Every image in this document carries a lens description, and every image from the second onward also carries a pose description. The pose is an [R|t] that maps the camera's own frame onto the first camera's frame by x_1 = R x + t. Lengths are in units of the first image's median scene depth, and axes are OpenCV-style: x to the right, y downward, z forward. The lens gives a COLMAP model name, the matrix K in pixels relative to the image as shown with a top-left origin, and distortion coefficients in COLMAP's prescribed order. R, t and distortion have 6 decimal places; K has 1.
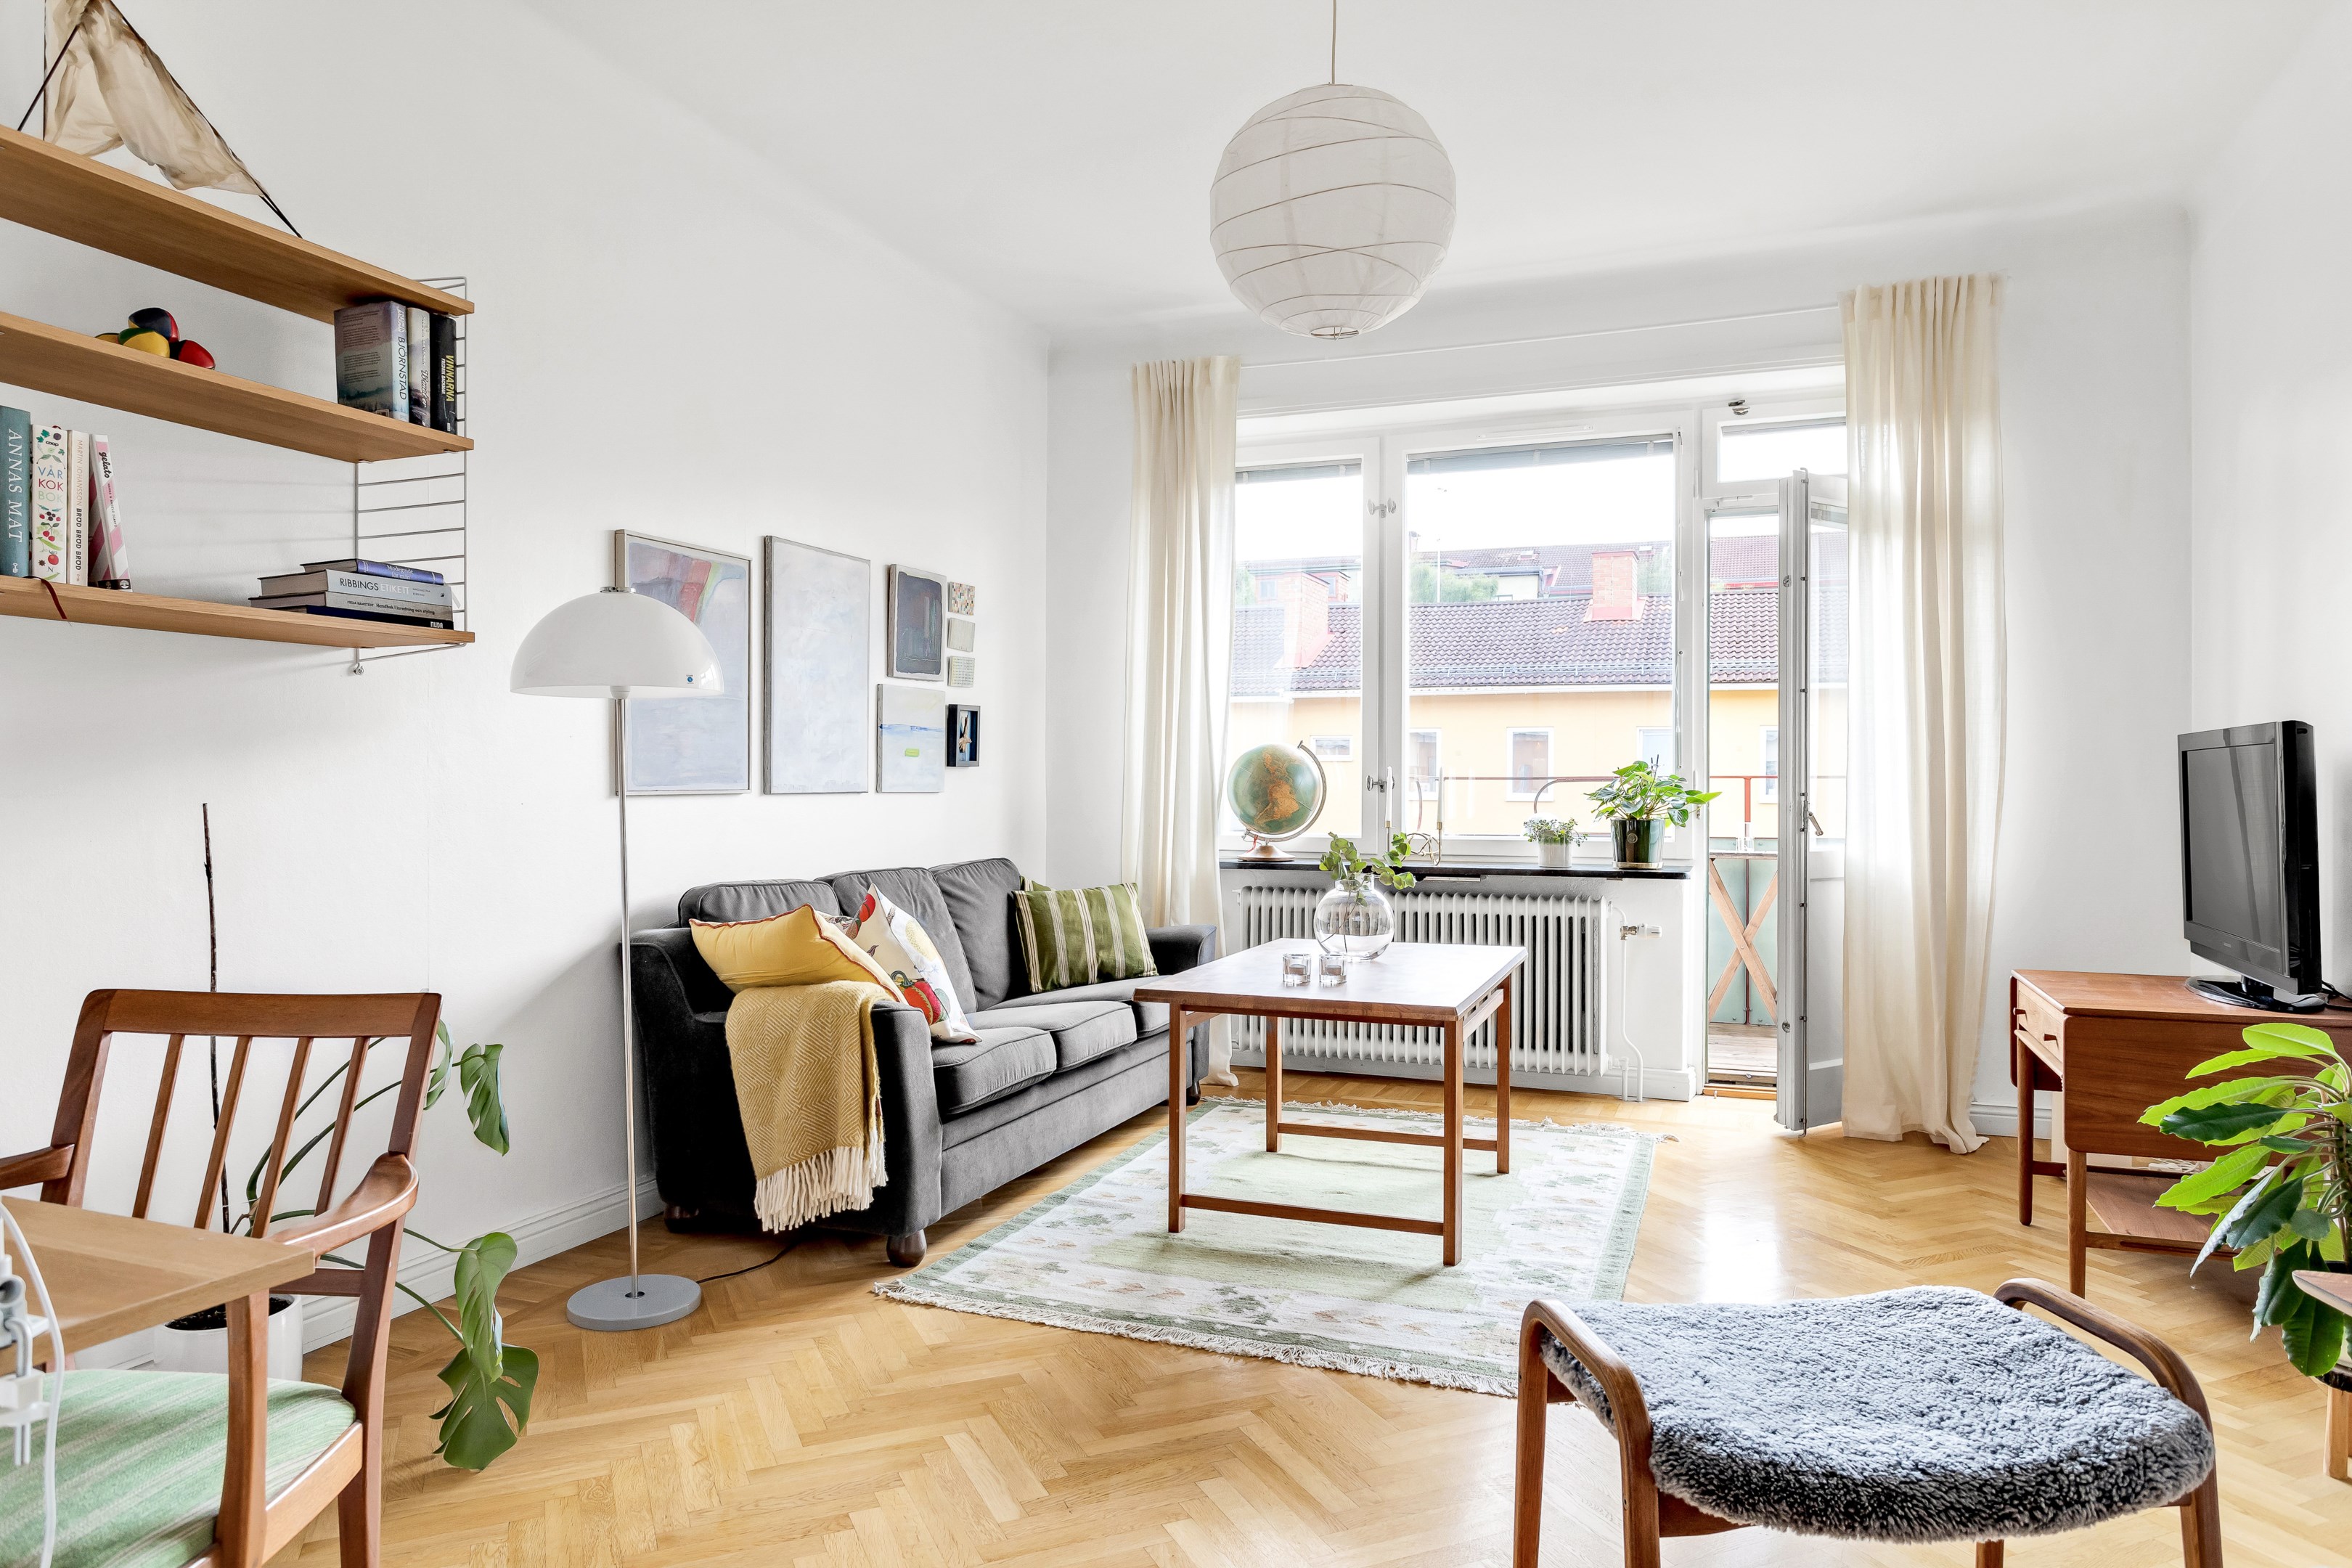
lens RADIAL K [[1475.8, 0, 1175.2], [0, 1475.8, 792.7], [0, 0, 1]] dist [0.000807, -0.000317]
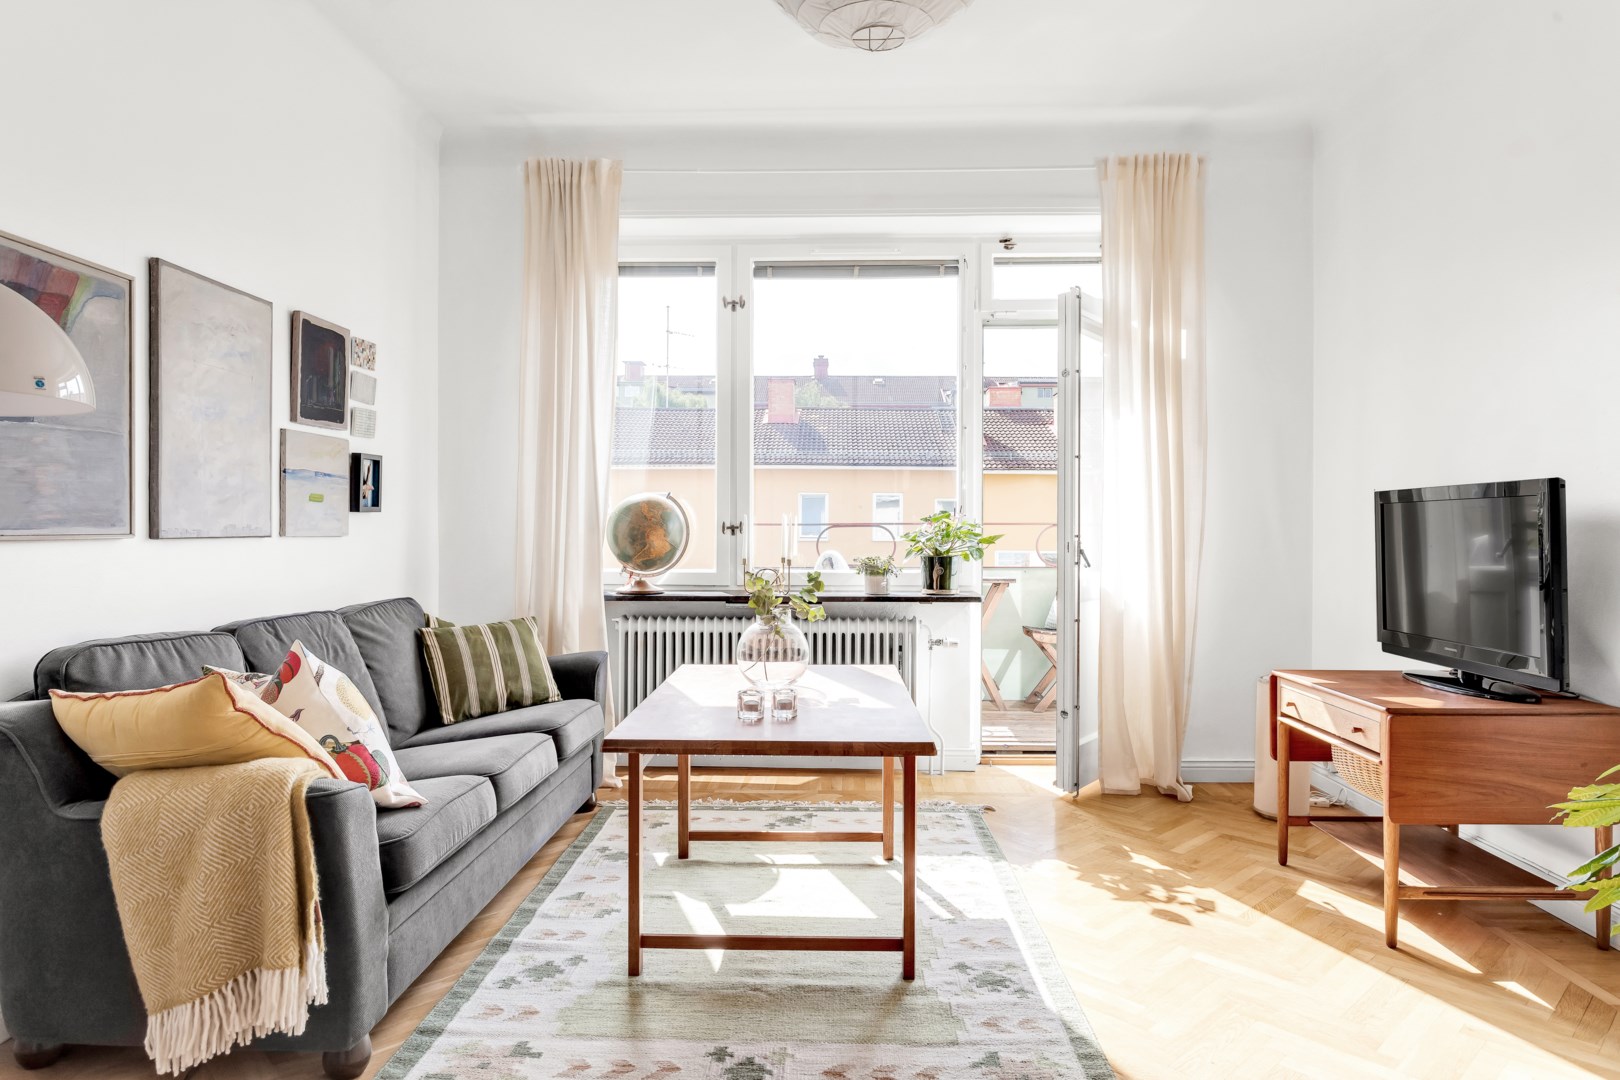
lens RADIAL K [[964.6, 0, 810.0], [0, 964.6, 540.0], [0, 0, 1]] dist [-0.002843, 0.002847]
pose [[0.943712, -0.004085, 0.330742, -0.081740], [0.002420, 0.999982, 0.005445, -0.000722], [-0.330758, -0.004338, 0.943706, 0.272121]]
